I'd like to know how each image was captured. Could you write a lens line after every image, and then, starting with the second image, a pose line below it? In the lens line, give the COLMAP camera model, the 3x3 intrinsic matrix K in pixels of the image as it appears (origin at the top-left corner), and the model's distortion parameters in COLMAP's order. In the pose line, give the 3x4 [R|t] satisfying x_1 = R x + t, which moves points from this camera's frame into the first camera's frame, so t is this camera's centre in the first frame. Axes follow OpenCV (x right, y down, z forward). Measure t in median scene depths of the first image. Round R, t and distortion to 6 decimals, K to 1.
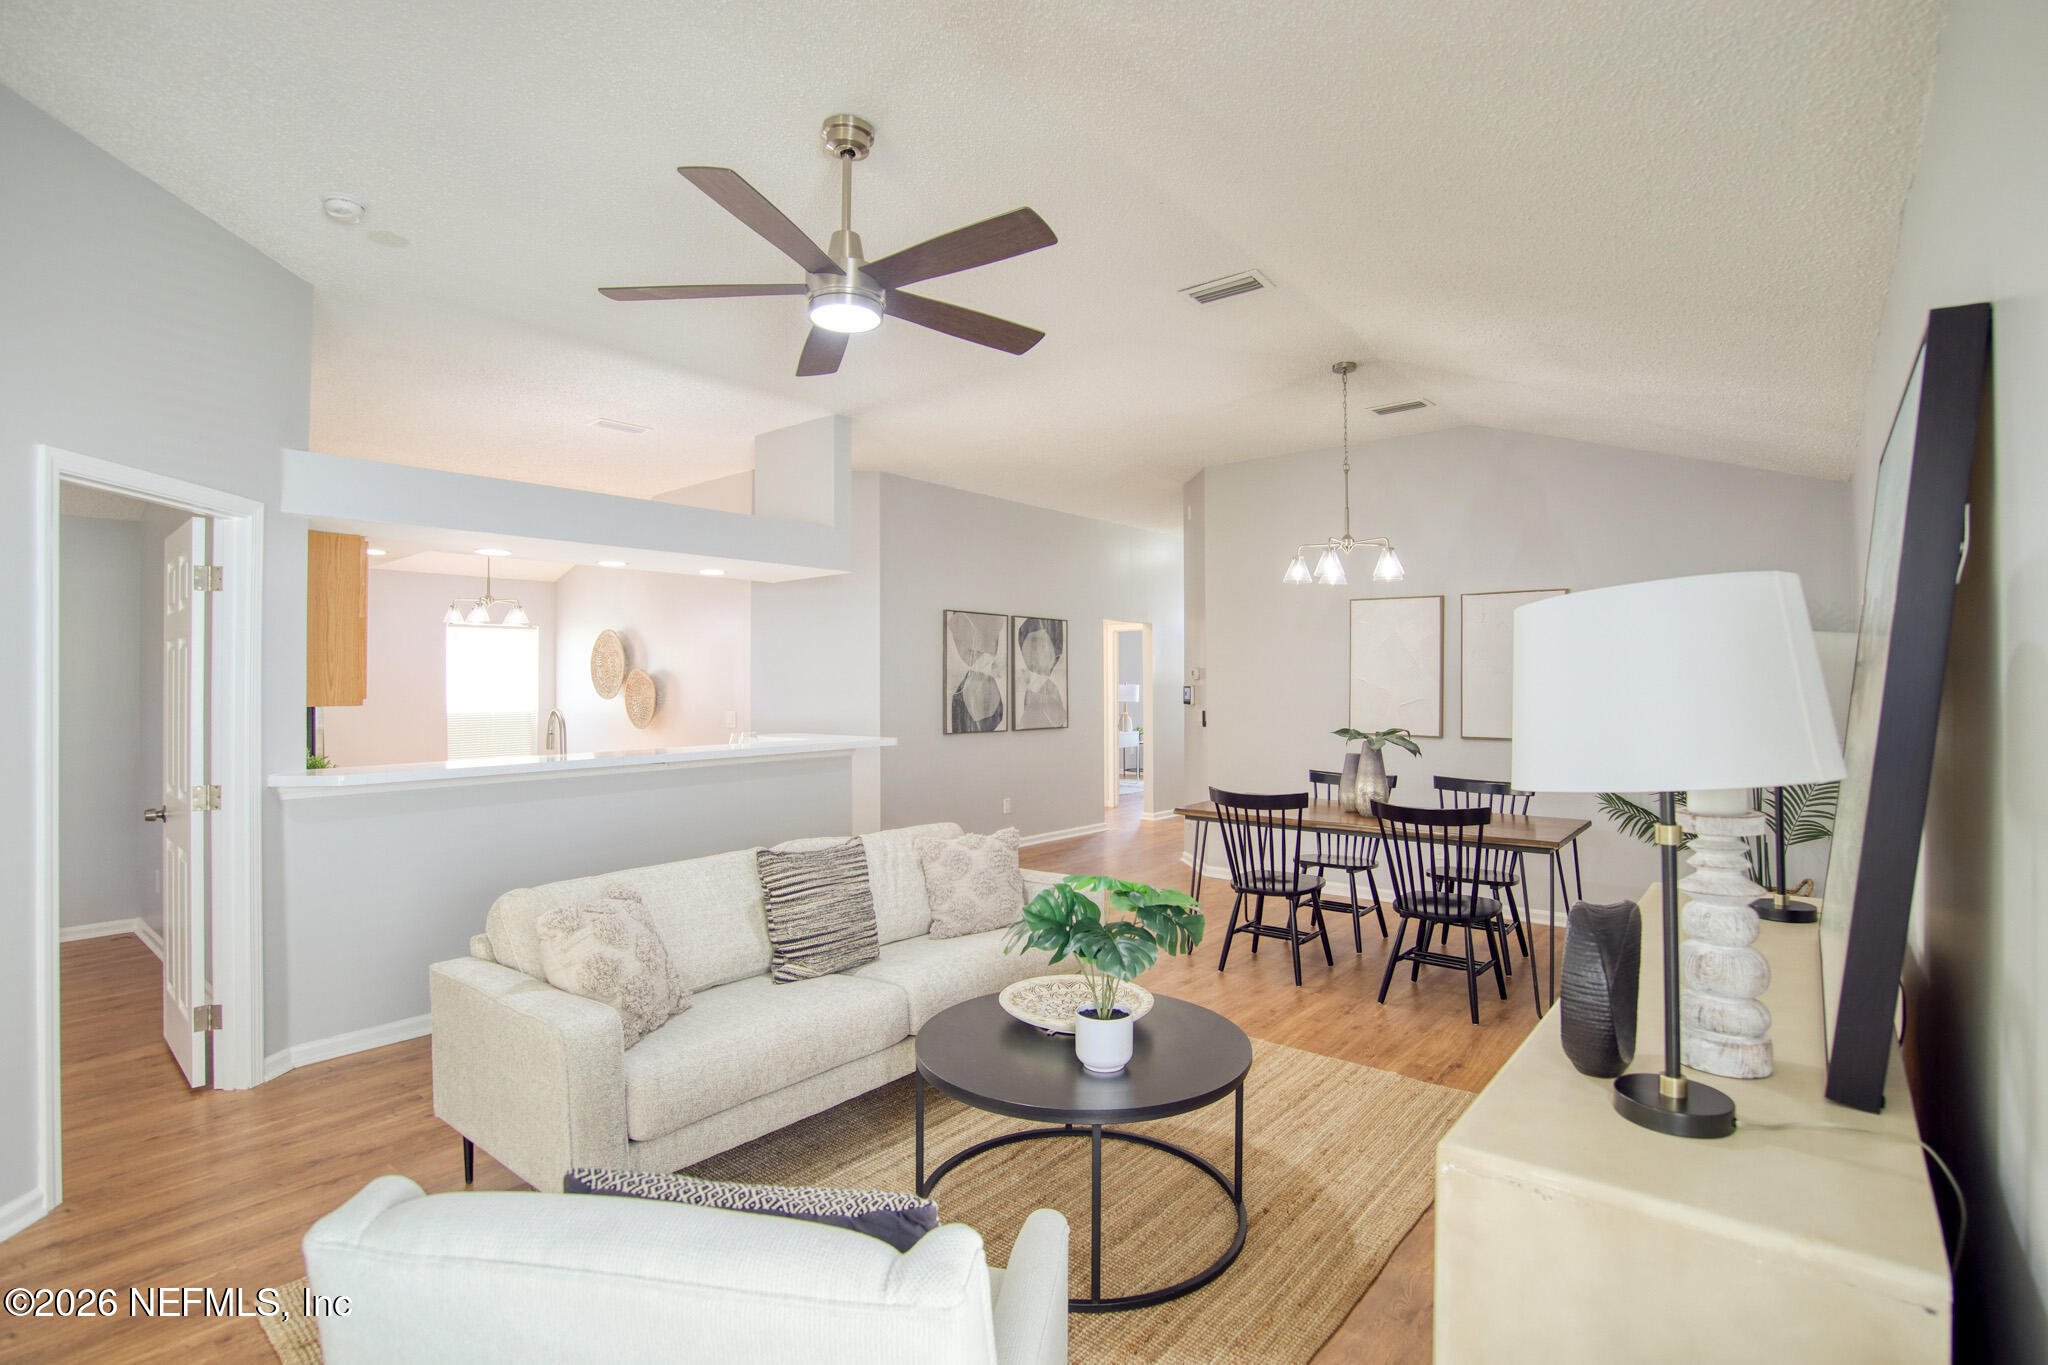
lens RADIAL K [[977.3, 0, 1027.8], [0, 977.3, 679.4], [0, 0, 1]] dist [-0.044792, -0.000135]
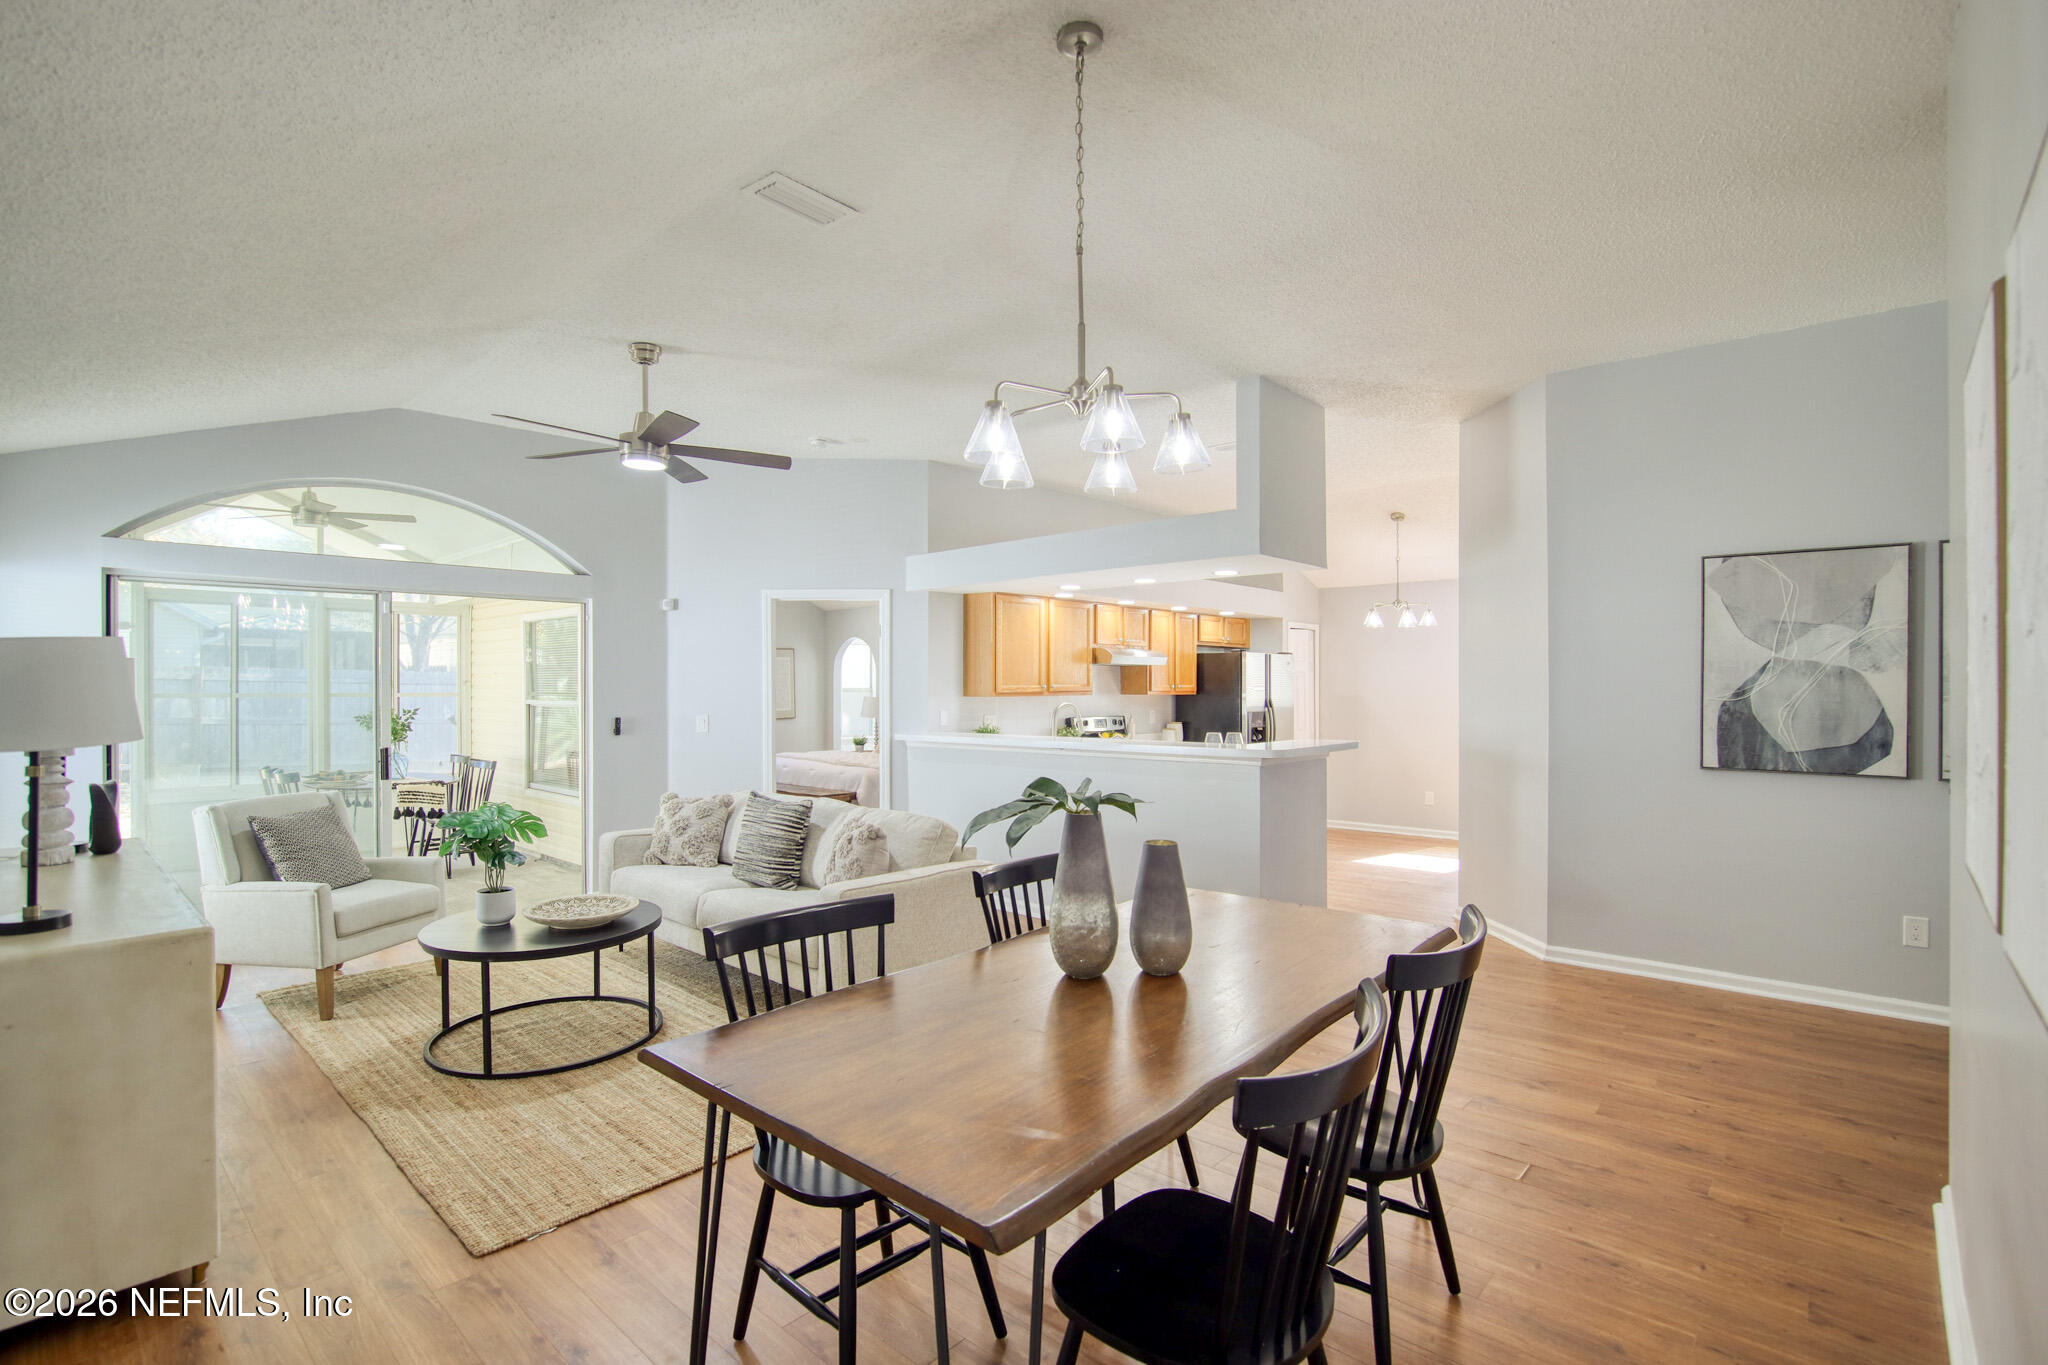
lens RADIAL K [[977.3, 0, 1027.8], [0, 977.3, 679.4], [0, 0, 1]] dist [-0.044792, -0.000135]
pose [[-0.047264, -0.002951, -0.998878, 0.501080], [0.003085, 0.999990, -0.003101, 0.003070], [0.998878, -0.003228, -0.047255, 0.607485]]
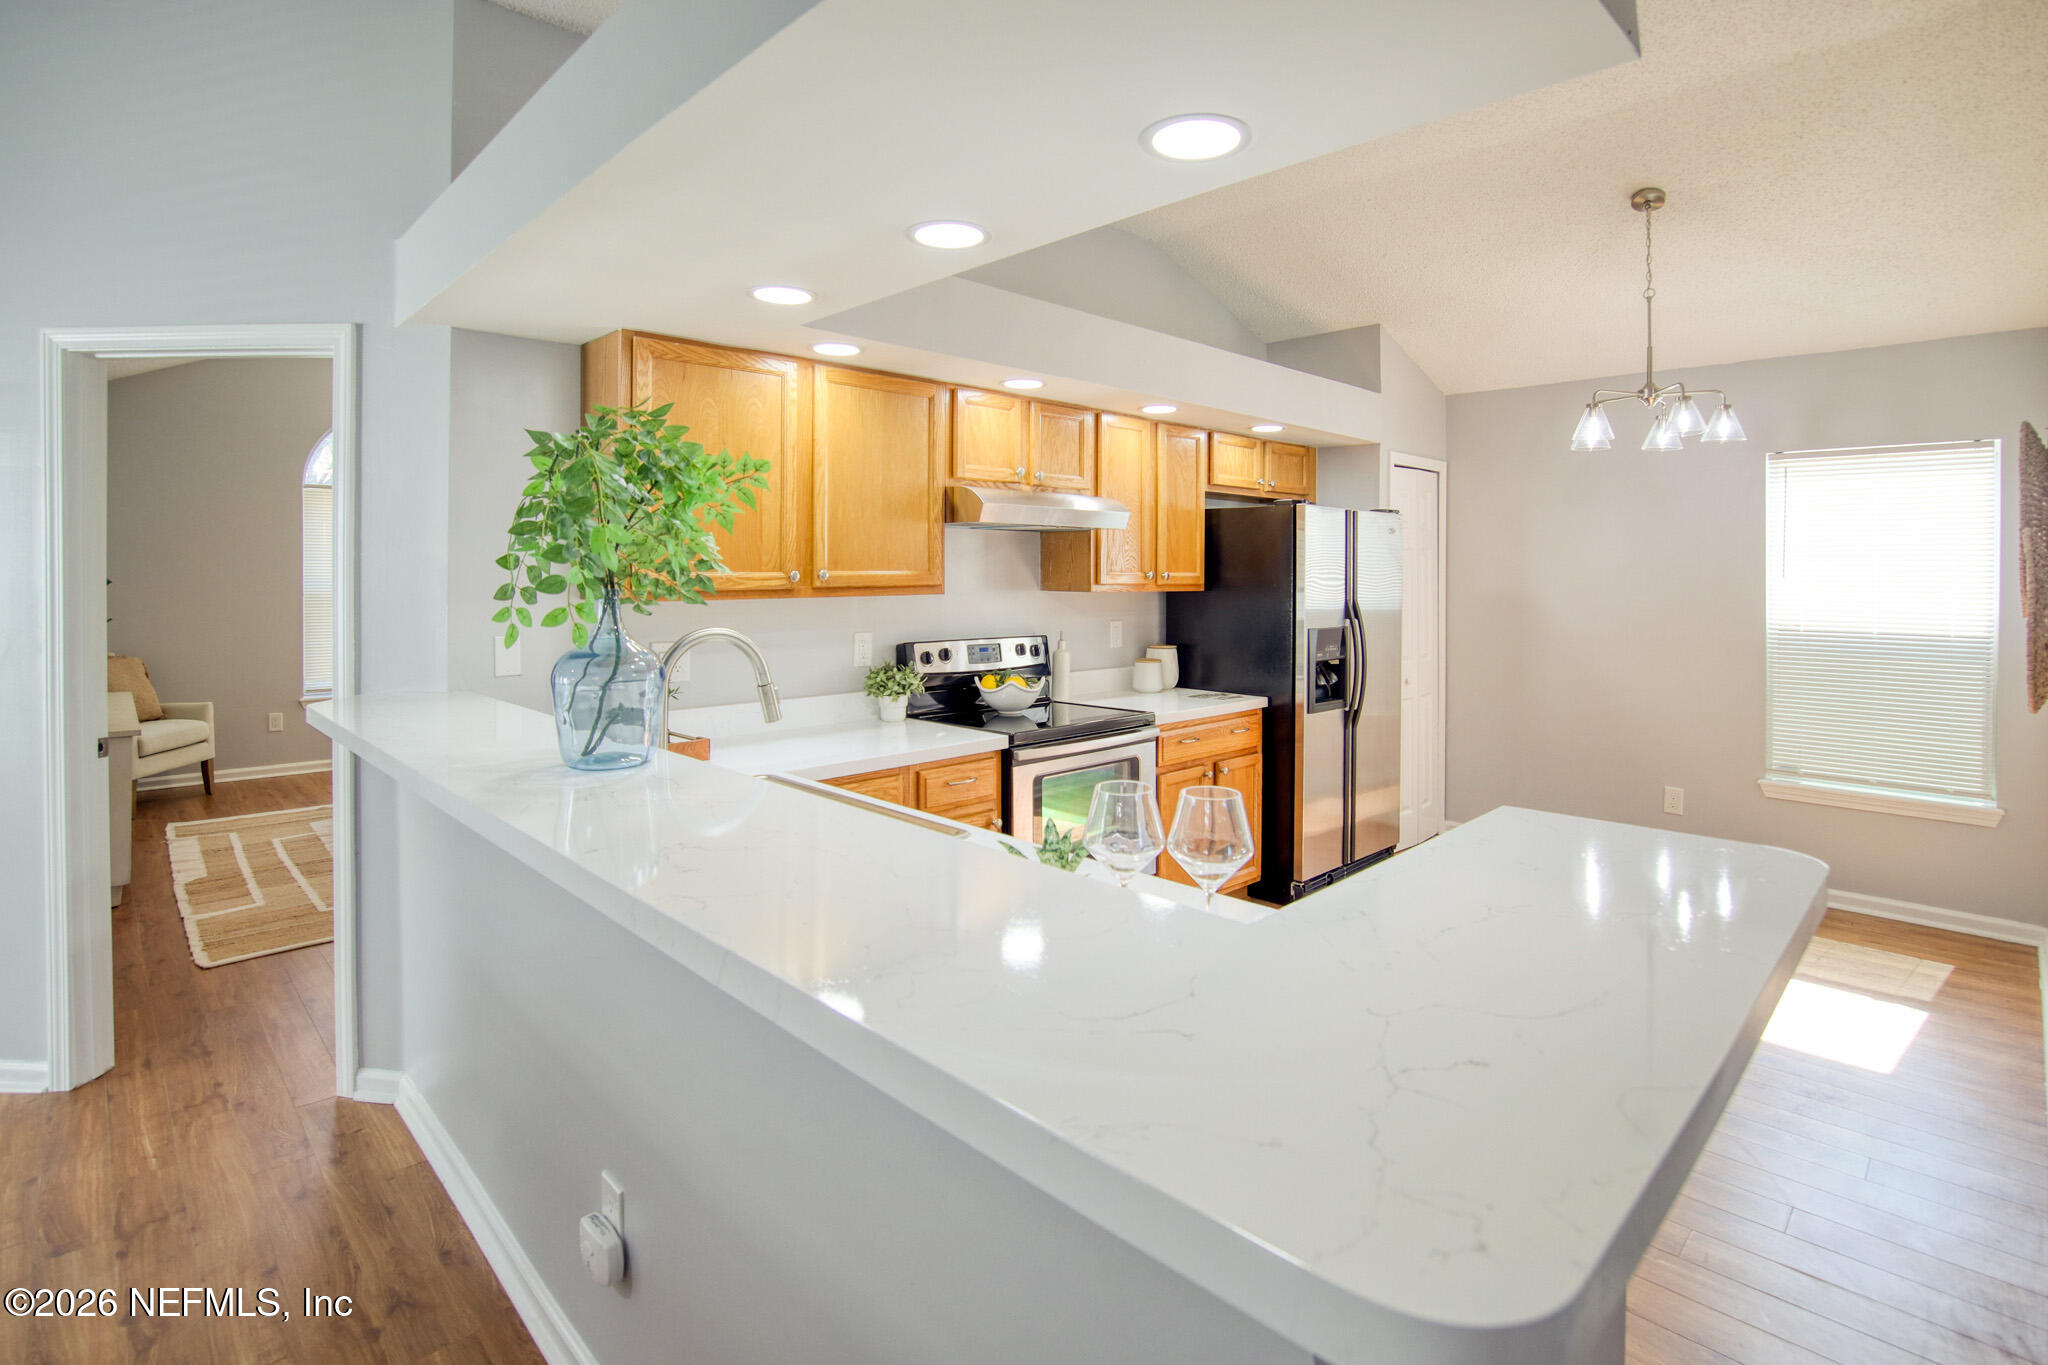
lens RADIAL K [[988.5, 0, 1021.8], [0, 988.5, 580.6], [0, 0, 1]] dist [-0.001019, -0.000291]
pose [[-0.122085, 0.009980, -0.992470, -0.044321], [0.003620, 0.999947, 0.009610, 0.005684], [0.992513, -0.002419, -0.122114, 0.711957]]
